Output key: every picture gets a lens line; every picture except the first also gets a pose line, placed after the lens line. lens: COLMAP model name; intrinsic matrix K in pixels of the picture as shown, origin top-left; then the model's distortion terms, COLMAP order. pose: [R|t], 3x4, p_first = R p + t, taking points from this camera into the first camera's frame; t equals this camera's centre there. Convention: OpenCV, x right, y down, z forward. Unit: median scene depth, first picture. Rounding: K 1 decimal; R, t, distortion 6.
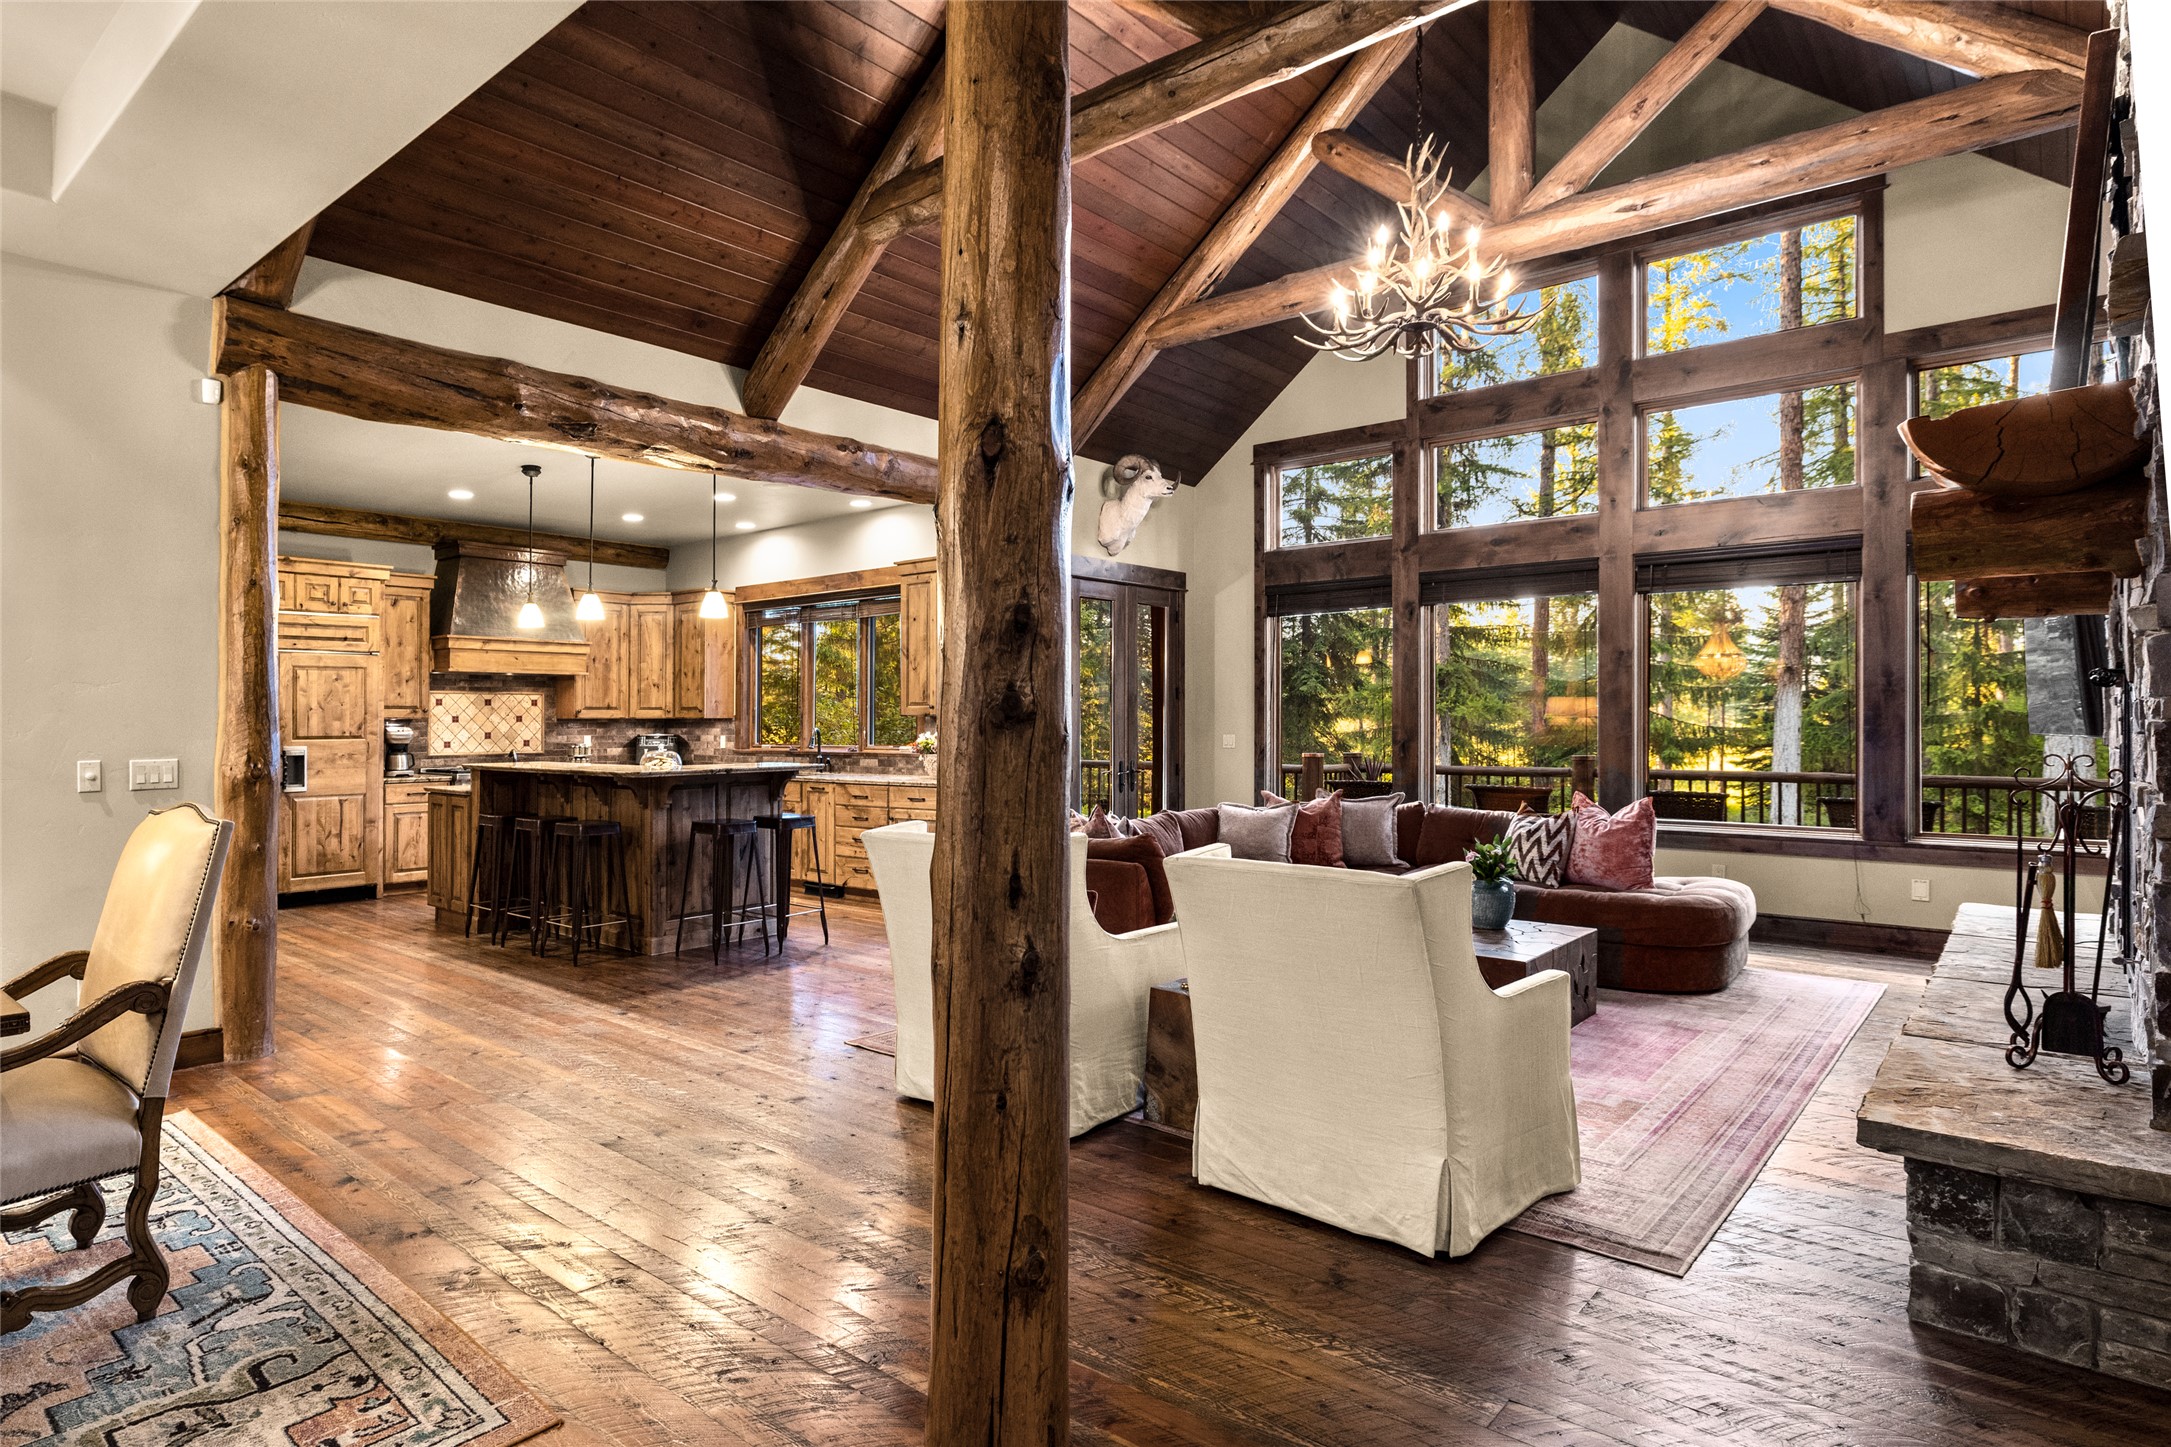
lens RADIAL K [[1201.3, 0, 915.3], [0, 1201.3, 685.7], [0, 0, 1]] dist [0.001352, 0.002991]
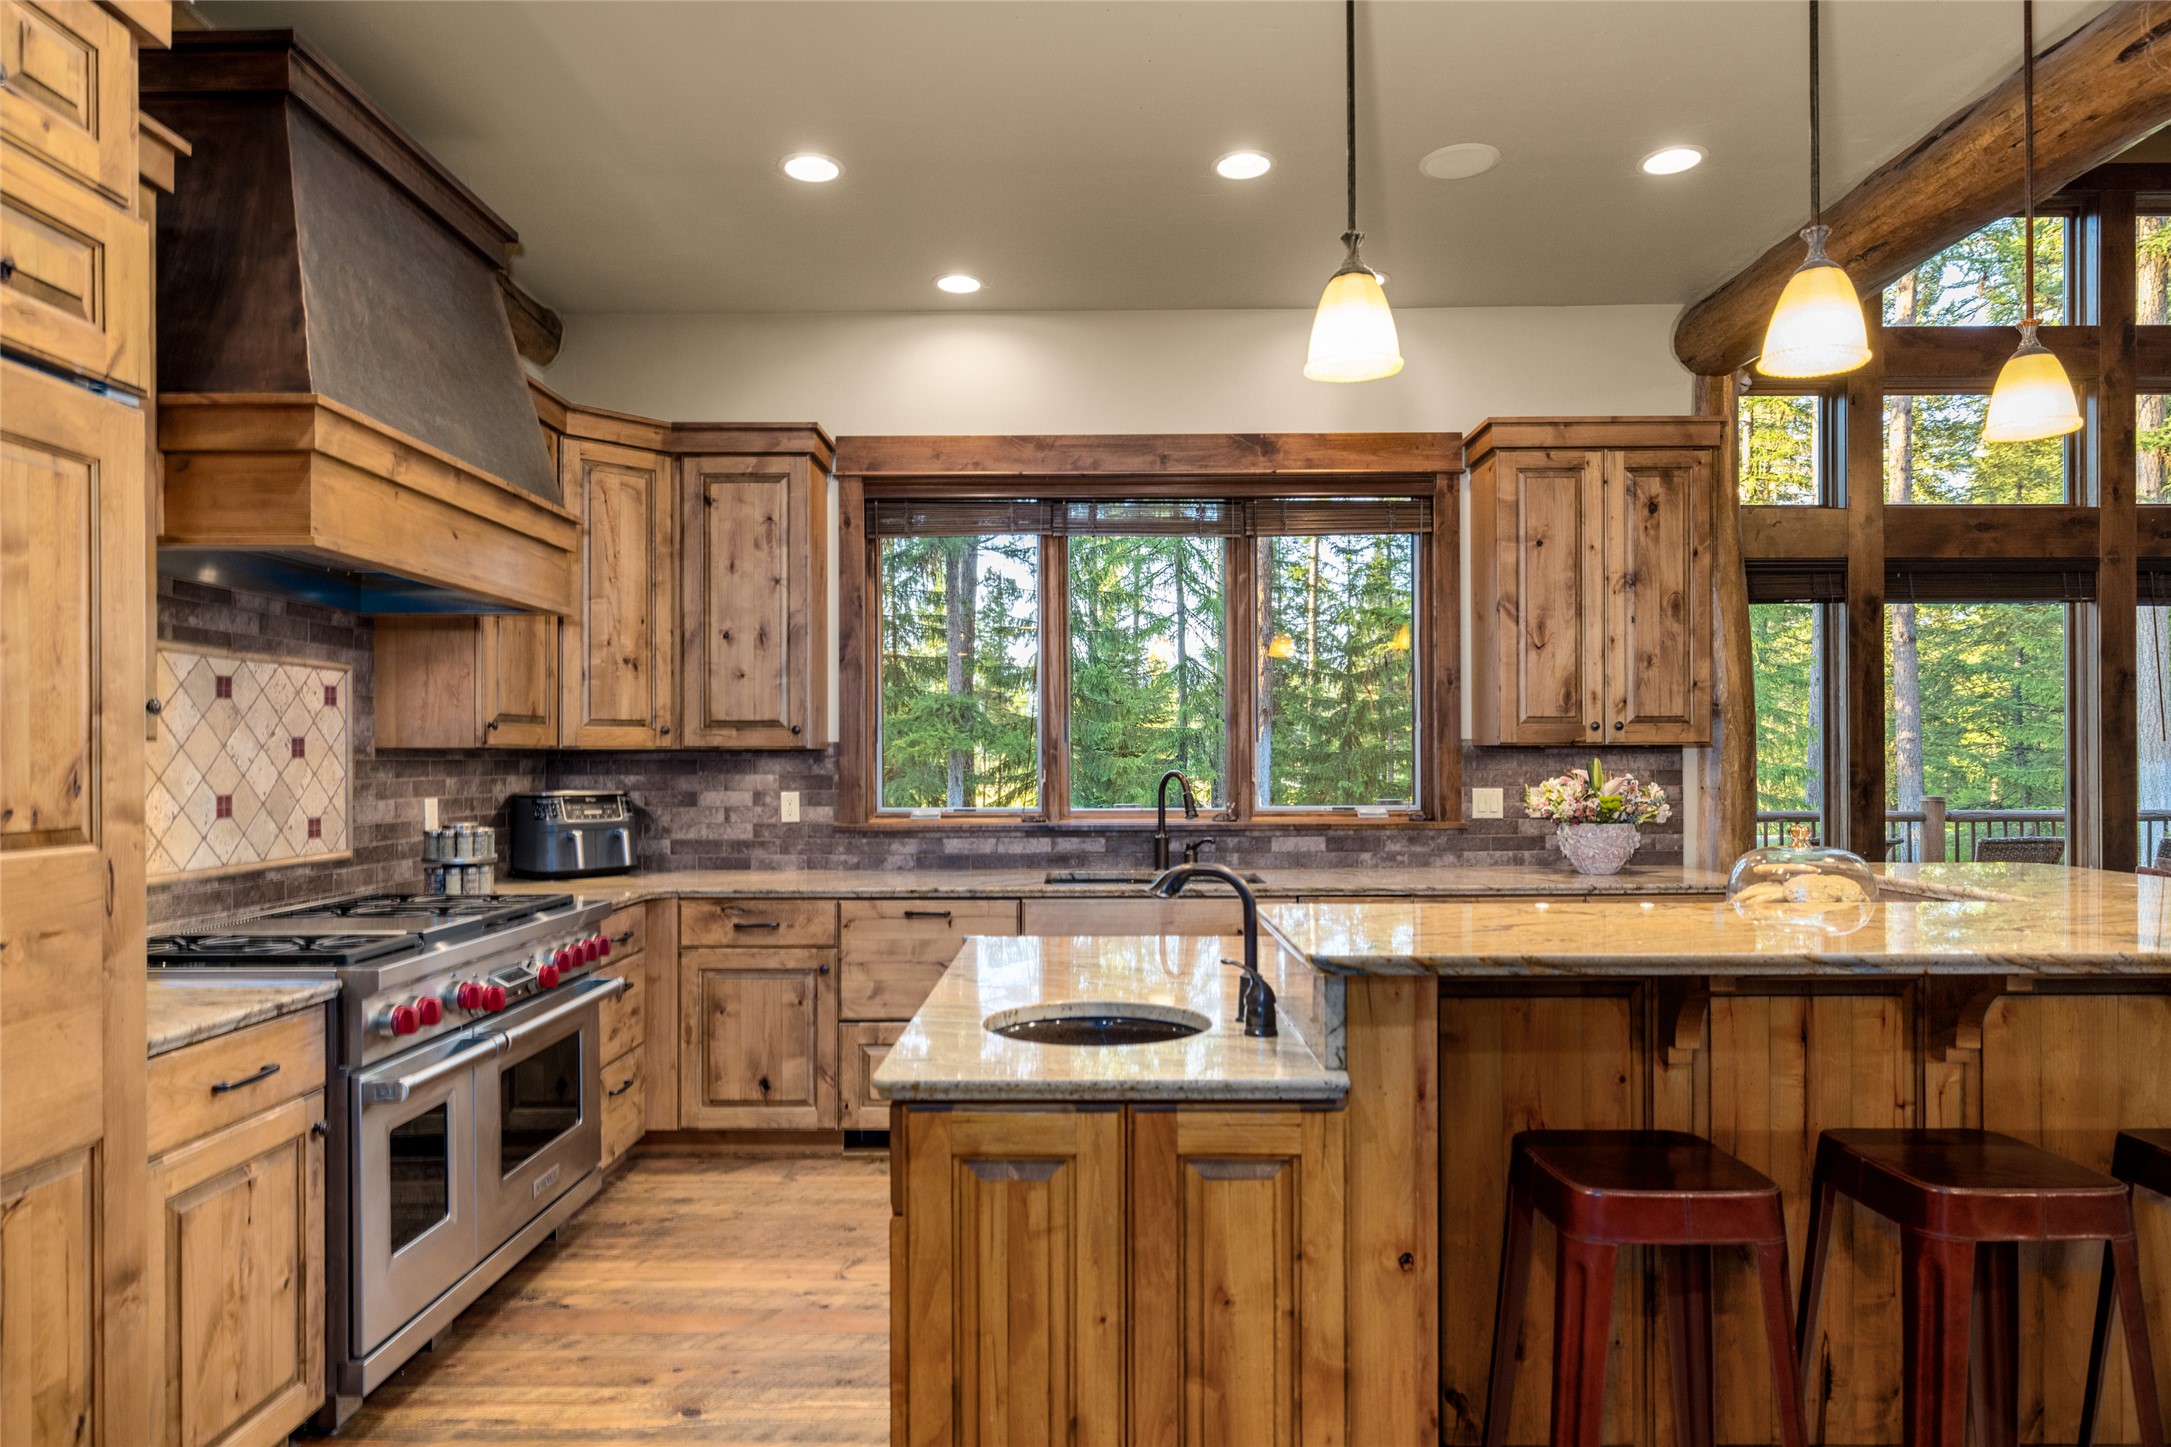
lens RADIAL K [[1286.1, 0, 1085.3], [0, 1286.1, 753.8], [0, 0, 1]] dist [-0.001228, 0.001477]
pose [[0.720944, 0.002448, 0.692989, -0.481218], [-0.019119, 0.999683, 0.016358, 0.023711], [-0.692729, -0.025043, 0.720763, 0.744649]]
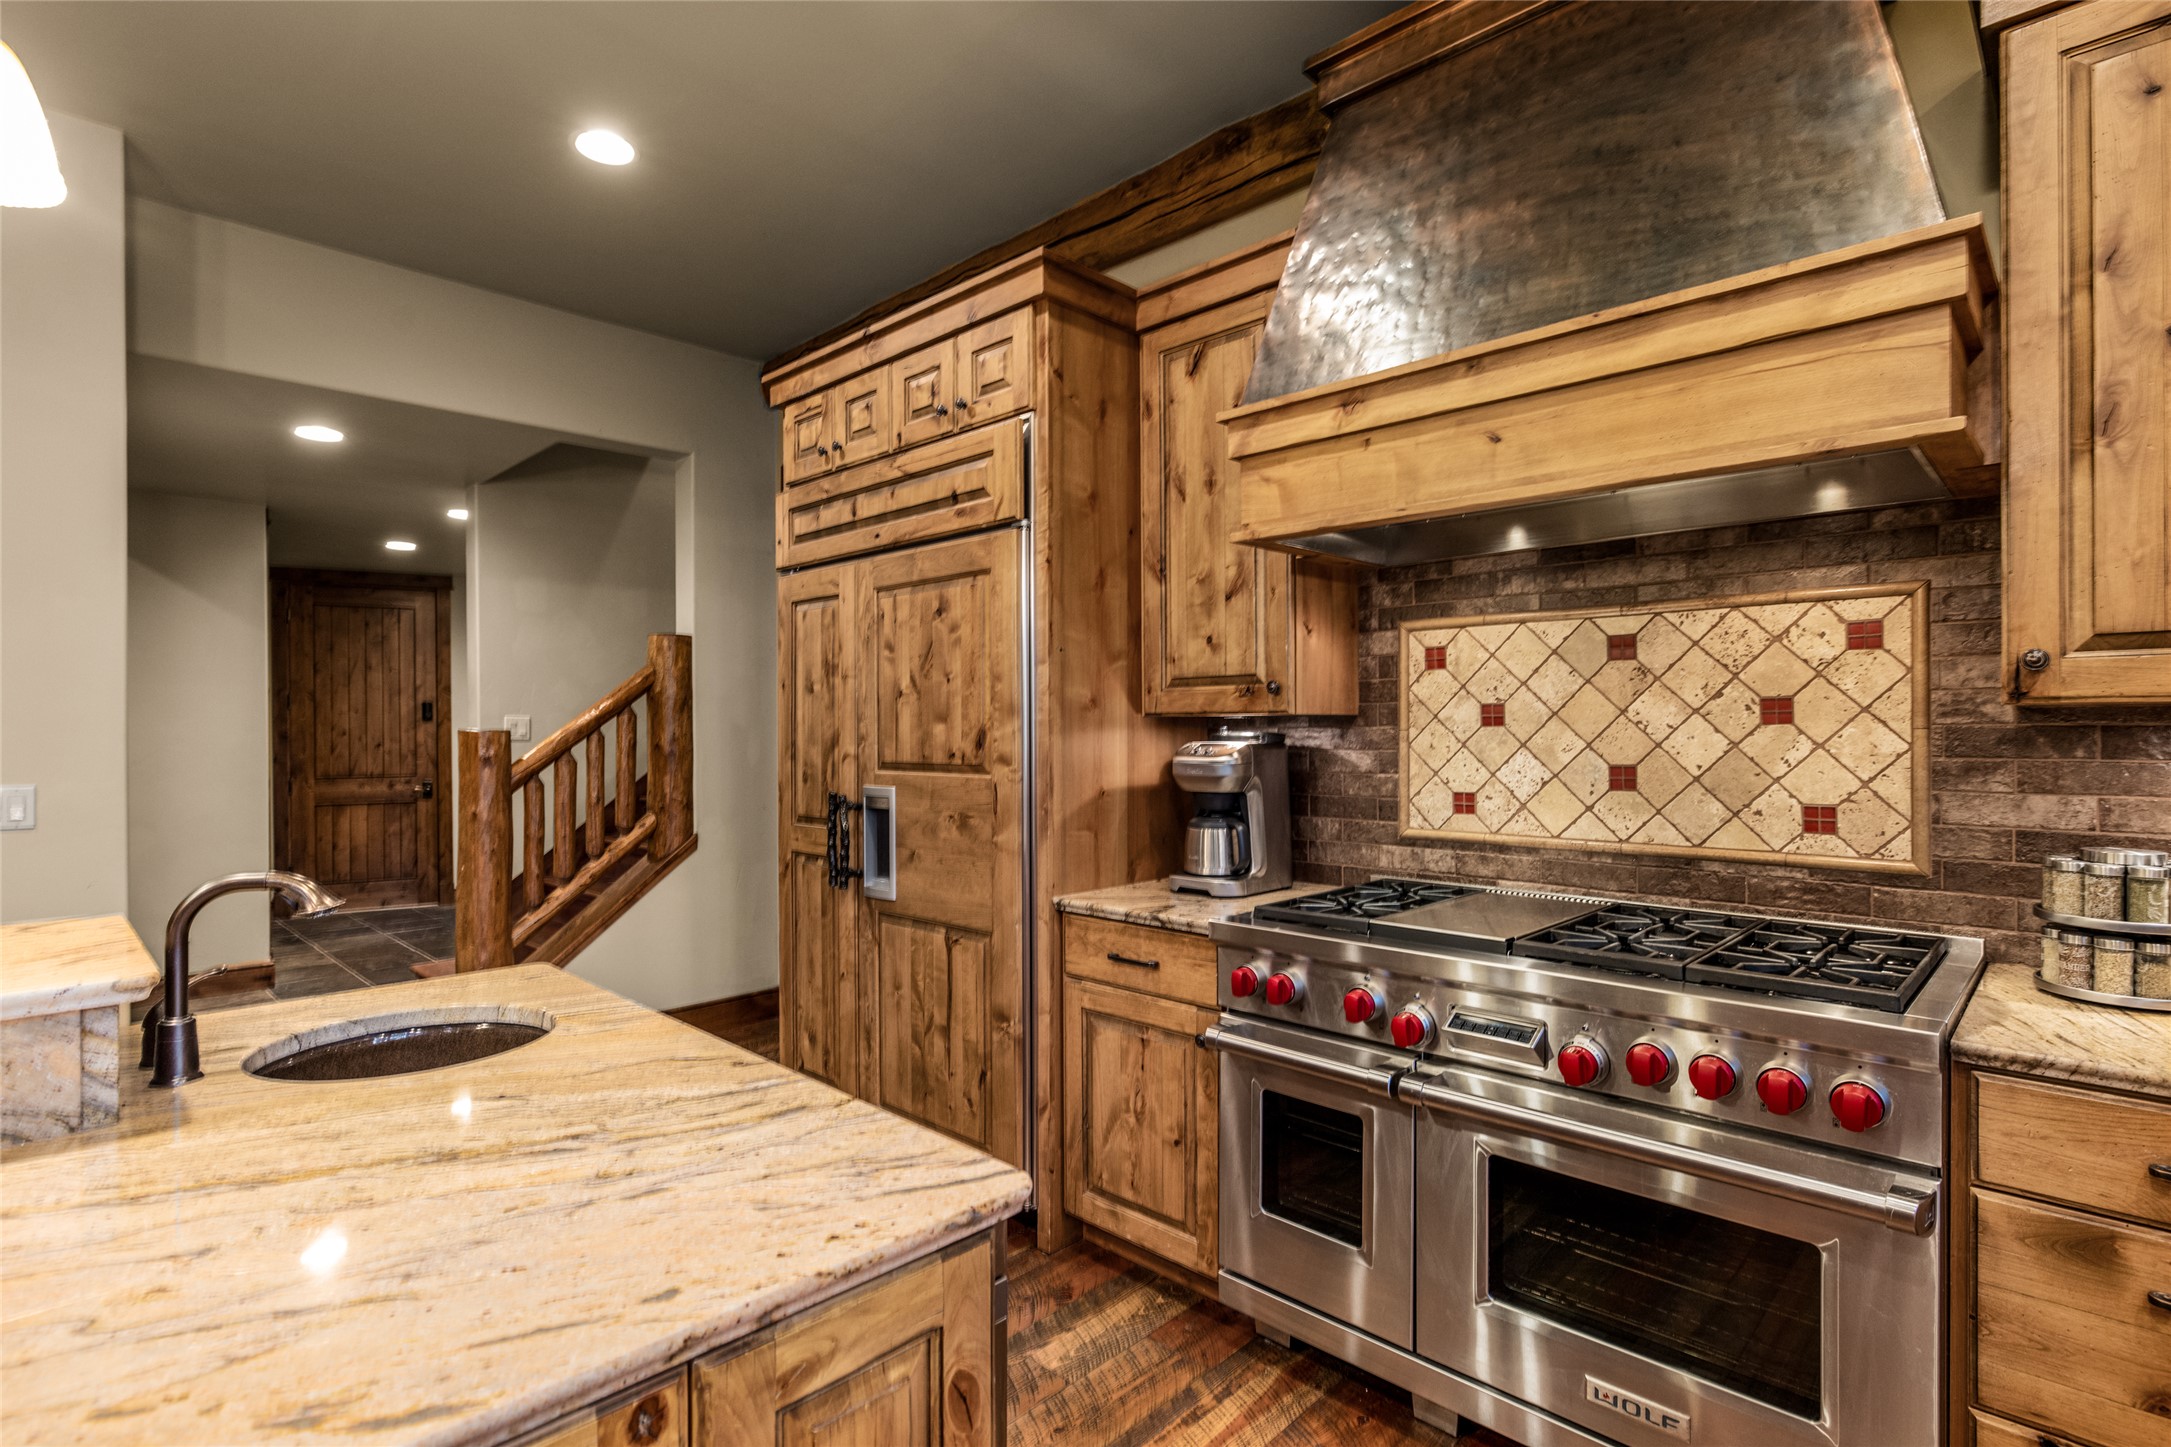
lens RADIAL K [[1051.1, 0, 1082.4], [0, 1051.1, 732.2], [0, 0, 1]] dist [-0.005550, 0.002737]
pose [[-0.005930, 0.007480, -0.999954, -0.152080], [0.034401, 0.999382, 0.007272, 0.030262], [0.999391, -0.034357, -0.006184, 1.020212]]
